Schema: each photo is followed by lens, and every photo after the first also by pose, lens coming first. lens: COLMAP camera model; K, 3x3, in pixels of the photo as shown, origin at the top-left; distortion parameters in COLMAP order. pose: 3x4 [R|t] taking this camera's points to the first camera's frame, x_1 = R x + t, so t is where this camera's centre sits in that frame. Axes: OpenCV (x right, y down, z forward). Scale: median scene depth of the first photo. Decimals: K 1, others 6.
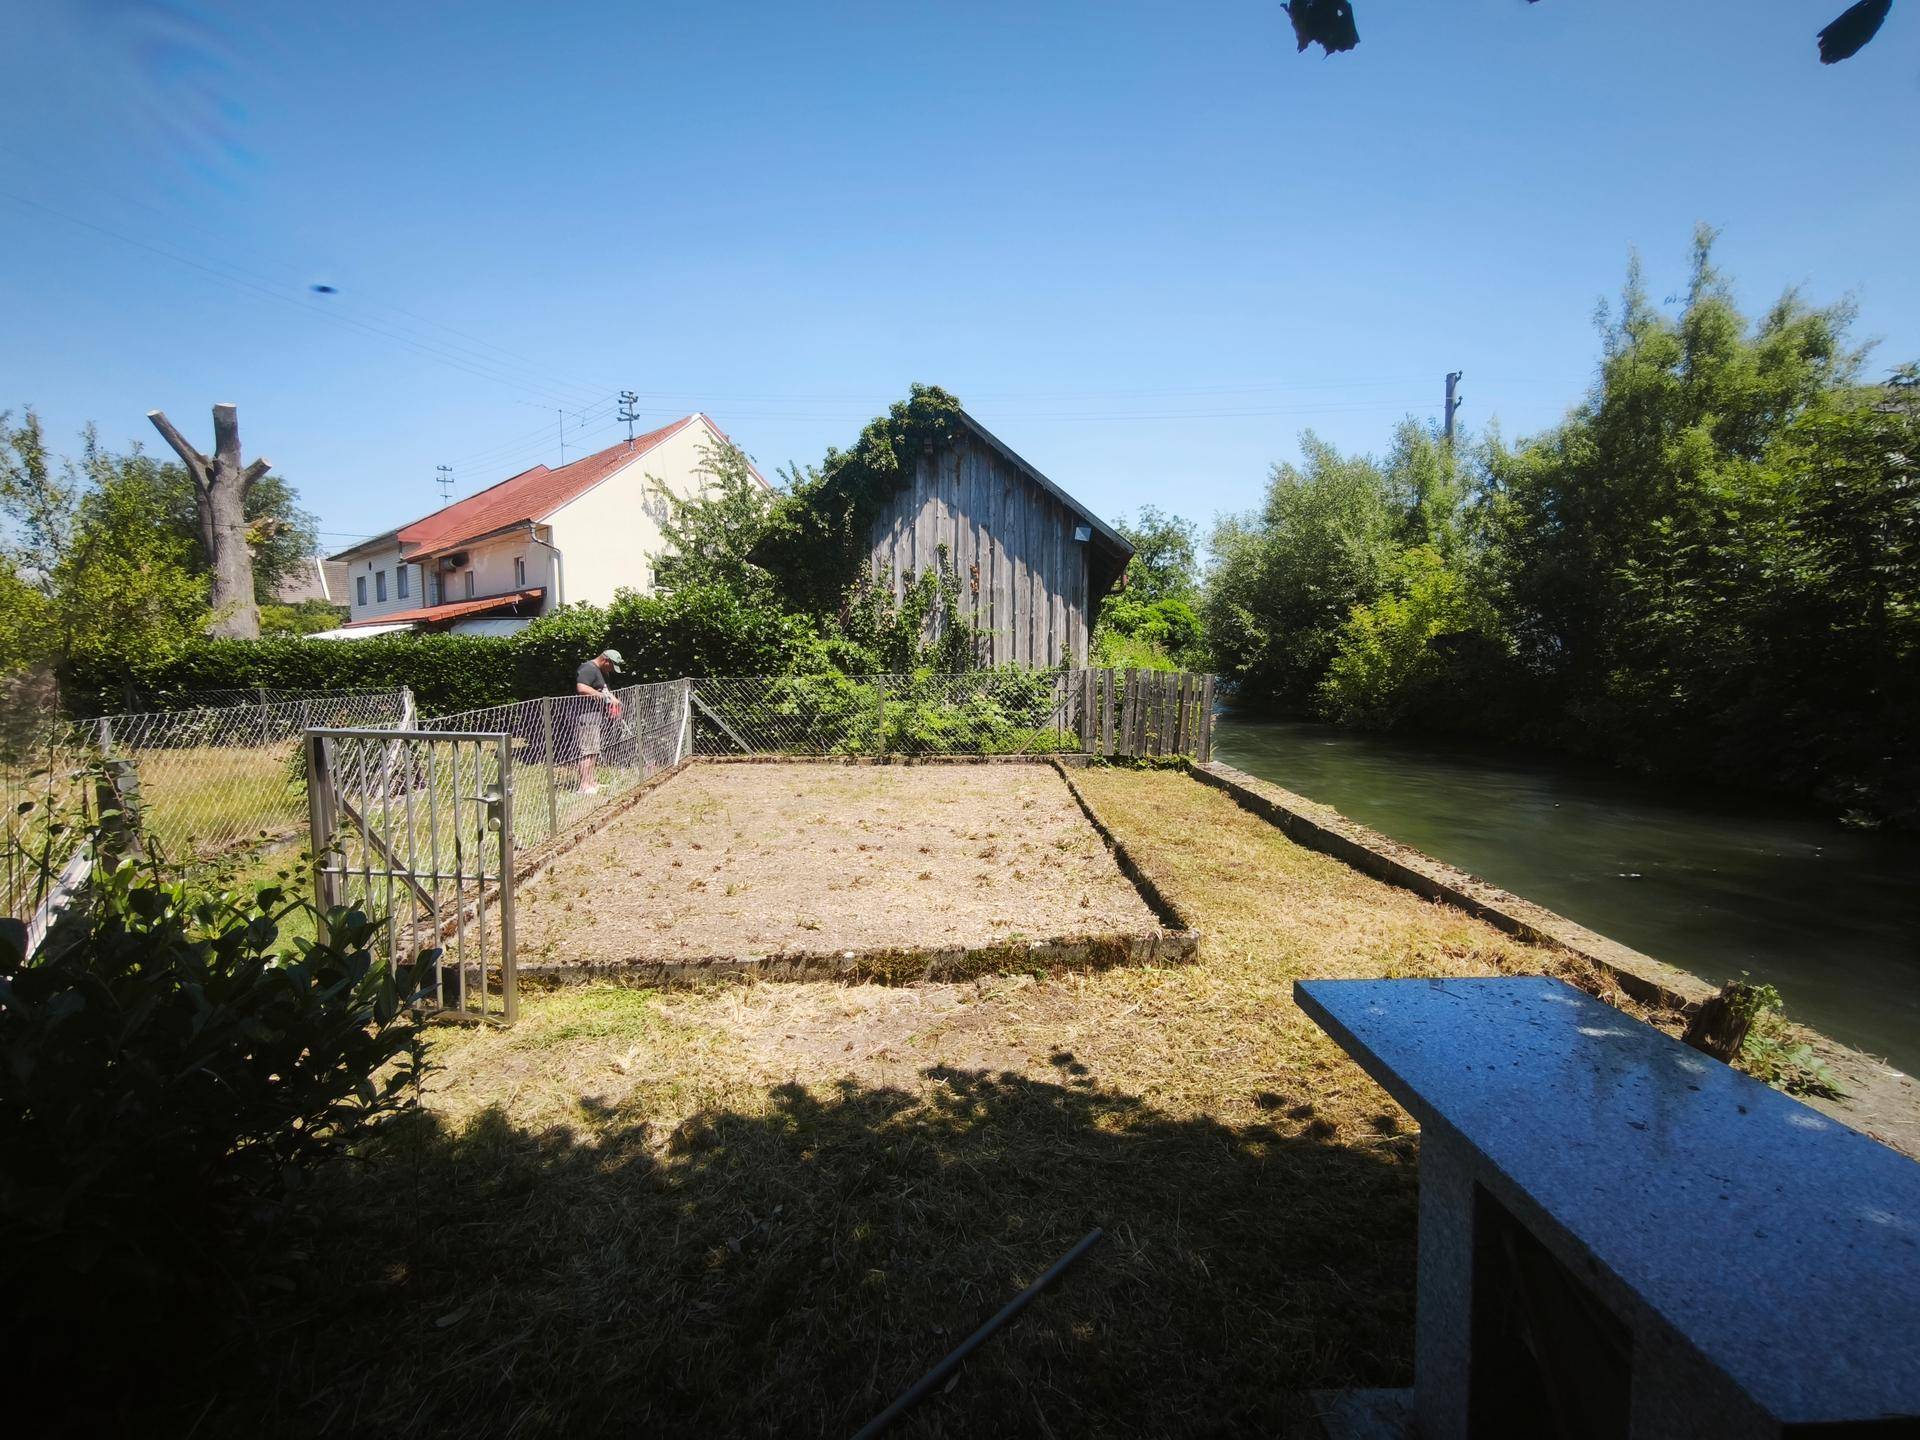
lens RADIAL K [[809.5, 0, 960.0], [0, 809.5, 720.0], [0, 0, 1]] dist [-0.007208, 0.000909]
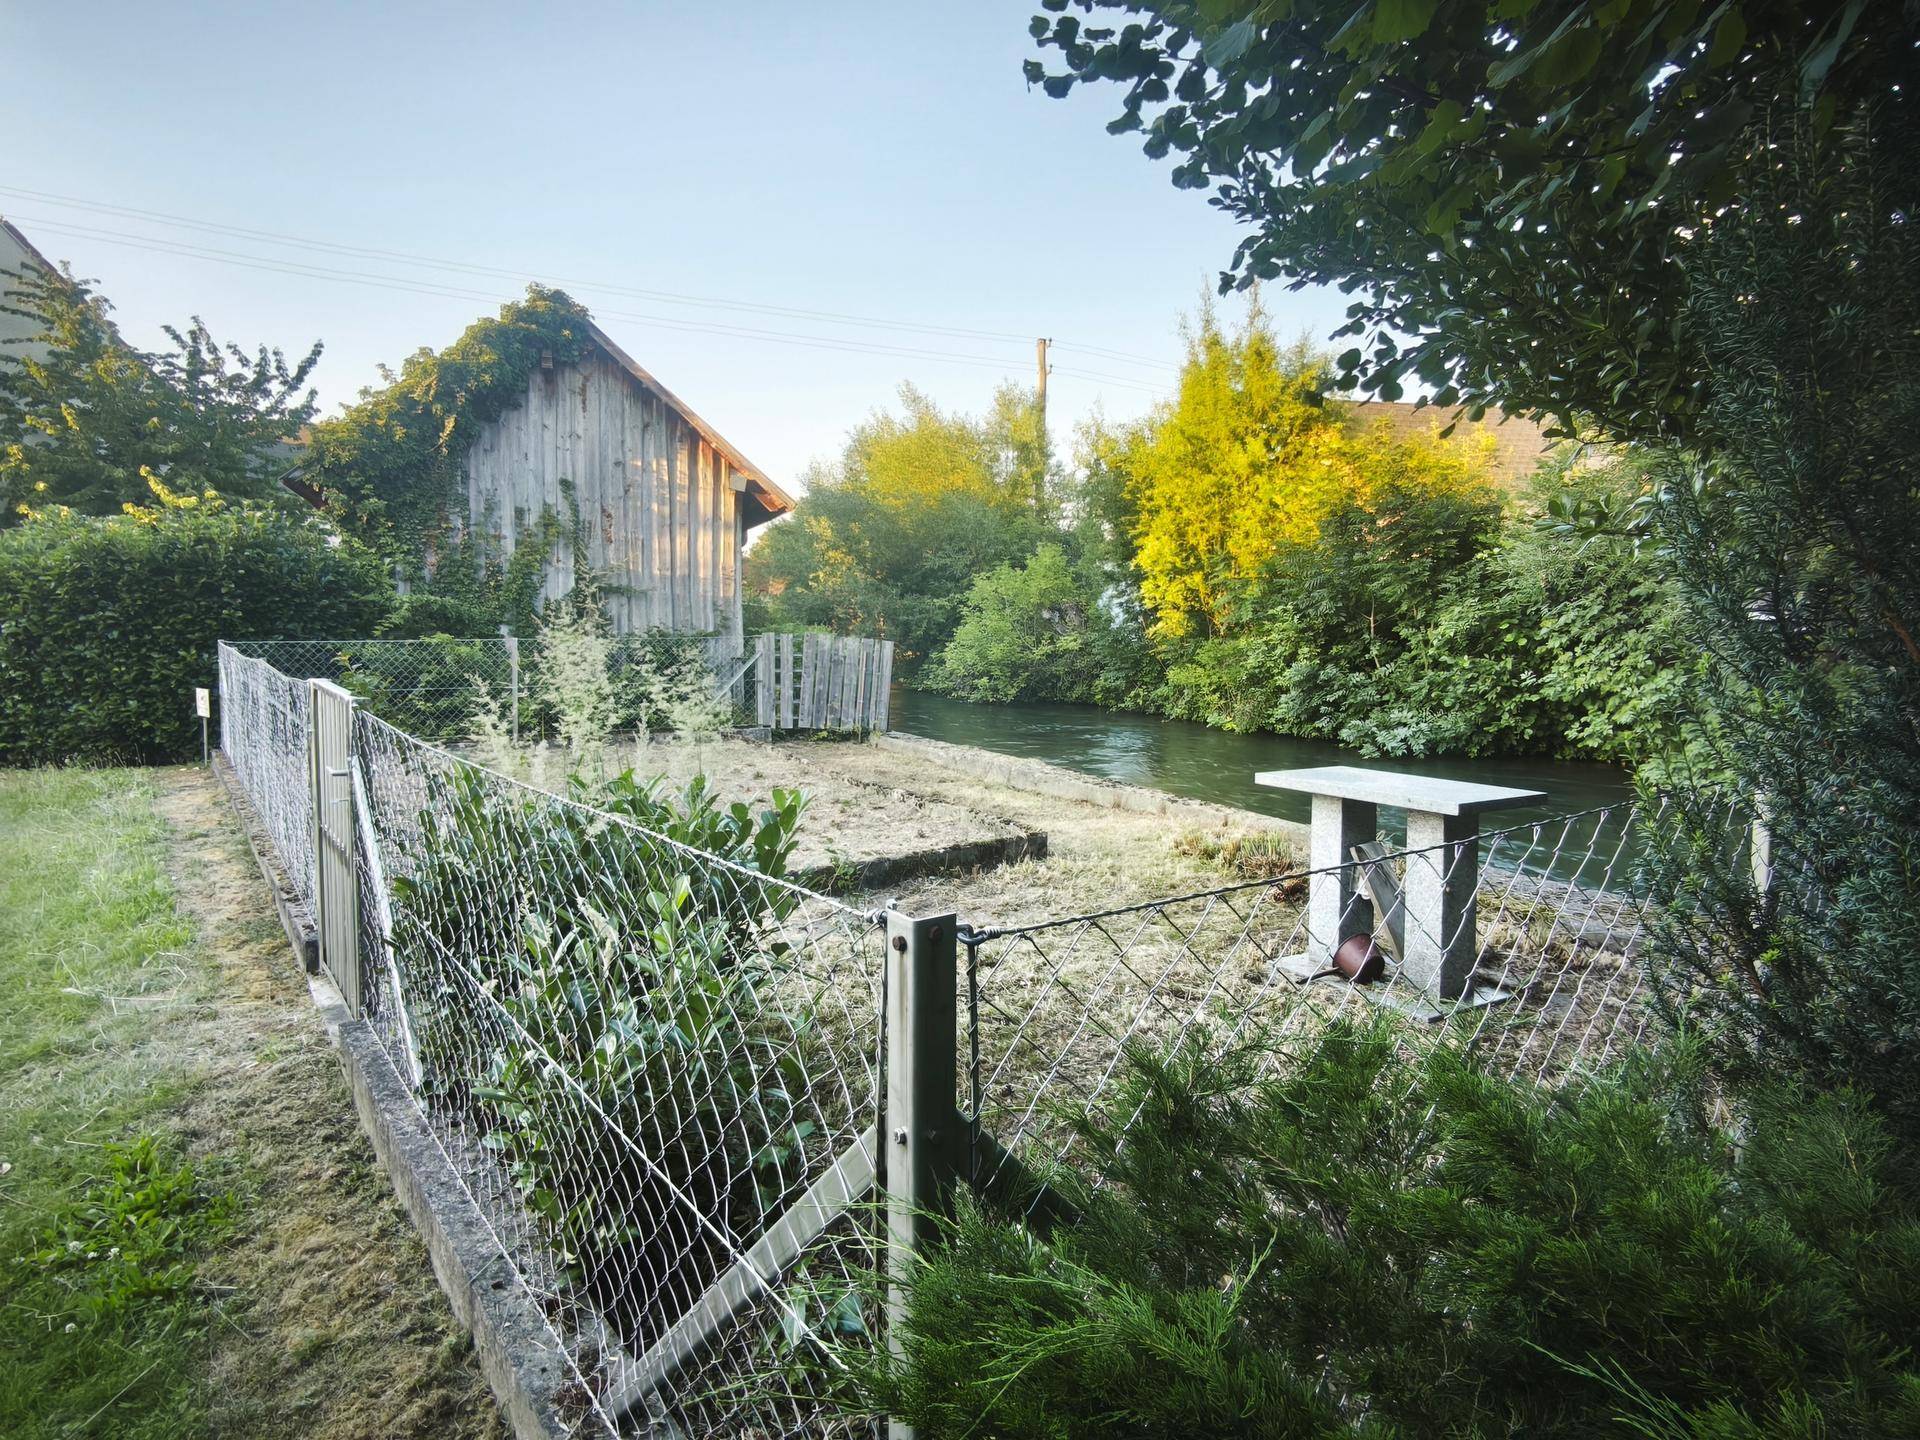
lens RADIAL K [[1071.4, 0, 961.3], [0, 1071.4, 696.3], [0, 0, 1]] dist [-0.006496, 0.003883]
pose [[0.869874, -0.018501, 0.492926, -0.242761], [0.026839, 0.999591, -0.009845, 0.023308], [-0.492542, 0.021793, 0.870016, -0.149583]]
